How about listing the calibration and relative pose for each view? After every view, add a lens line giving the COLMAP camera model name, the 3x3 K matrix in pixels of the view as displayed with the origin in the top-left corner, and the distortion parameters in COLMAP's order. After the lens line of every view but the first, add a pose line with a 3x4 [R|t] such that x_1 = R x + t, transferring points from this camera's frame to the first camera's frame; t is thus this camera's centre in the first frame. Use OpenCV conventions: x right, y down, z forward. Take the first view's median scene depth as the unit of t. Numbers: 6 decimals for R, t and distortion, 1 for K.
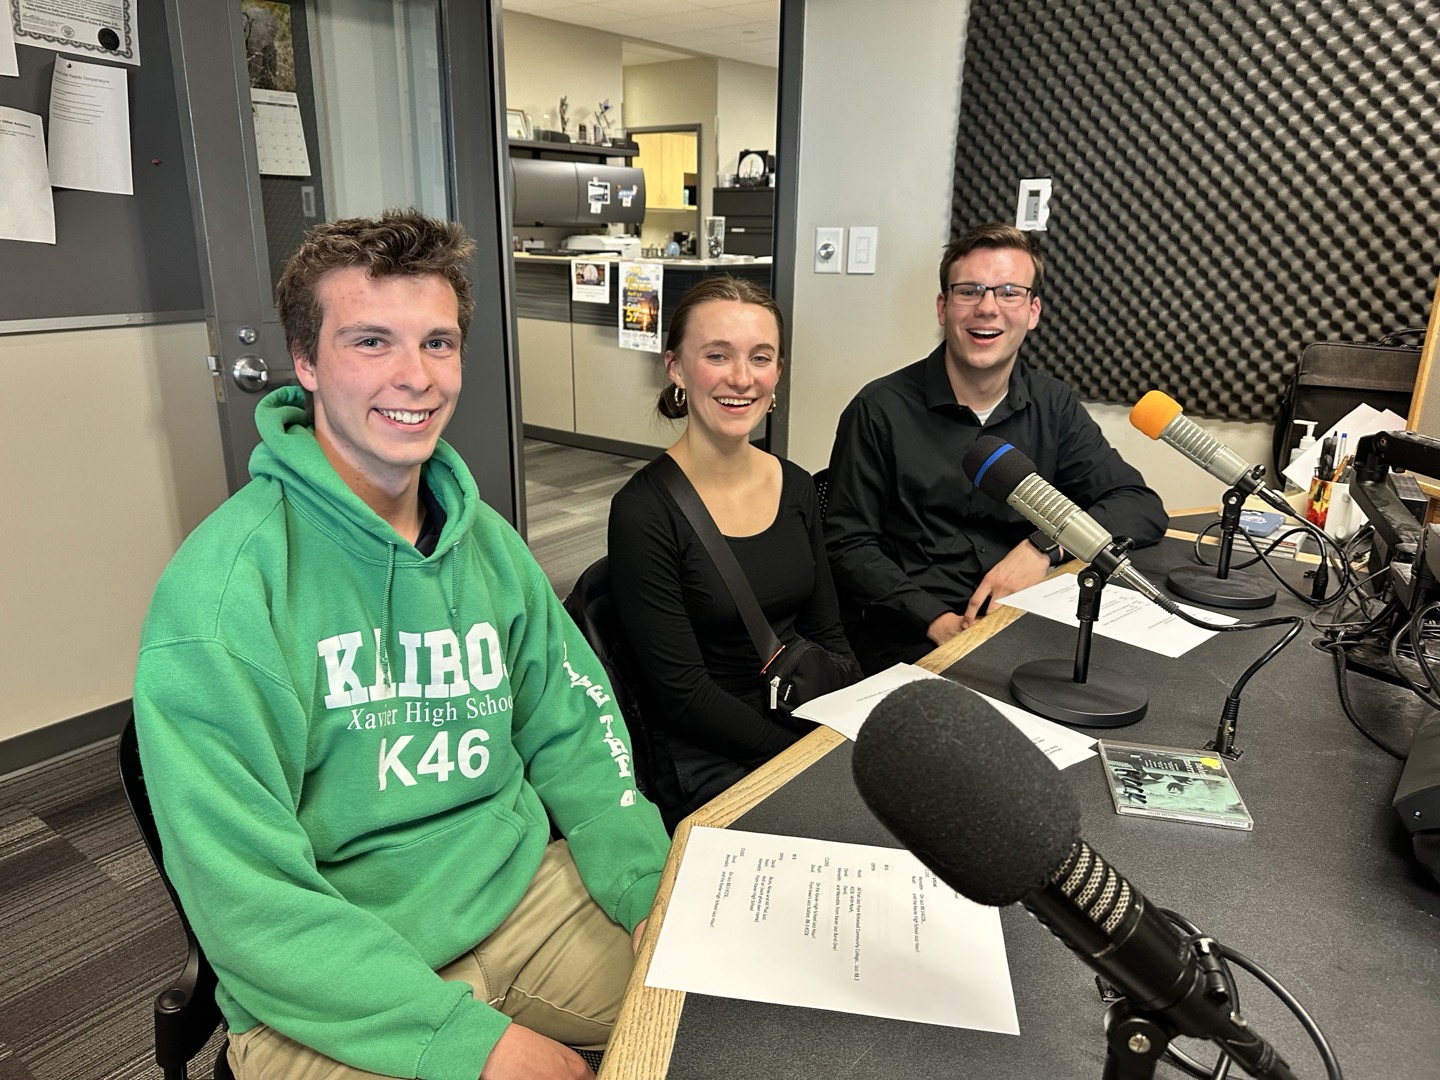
lens RADIAL K [[1023.3, 0, 705.9], [0, 1023.3, 532.9], [0, 0, 1]] dist [0.016863, -0.010495]
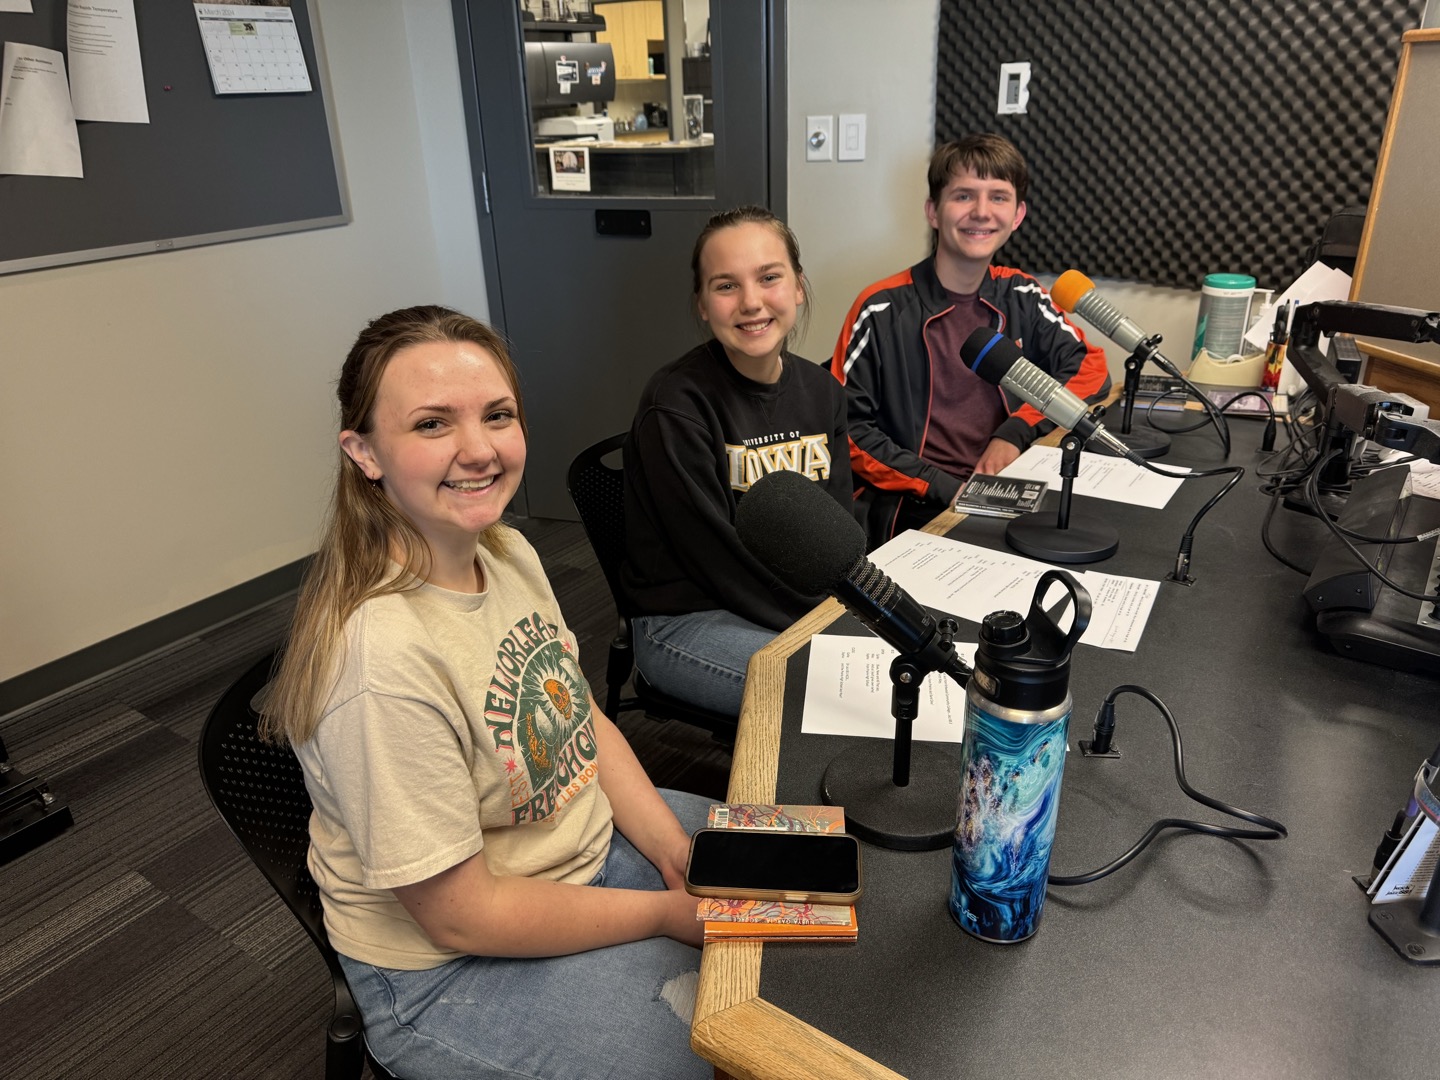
lens RADIAL K [[1037.7, 0, 709.7], [0, 1037.7, 535.1], [0, 0, 1]] dist [0.001544, 0.004361]
pose [[0.998233, -0.056769, 0.017535, -0.035876], [0.054369, 0.991788, 0.115762, -0.006933], [-0.023962, -0.114605, 0.993122, -0.099245]]
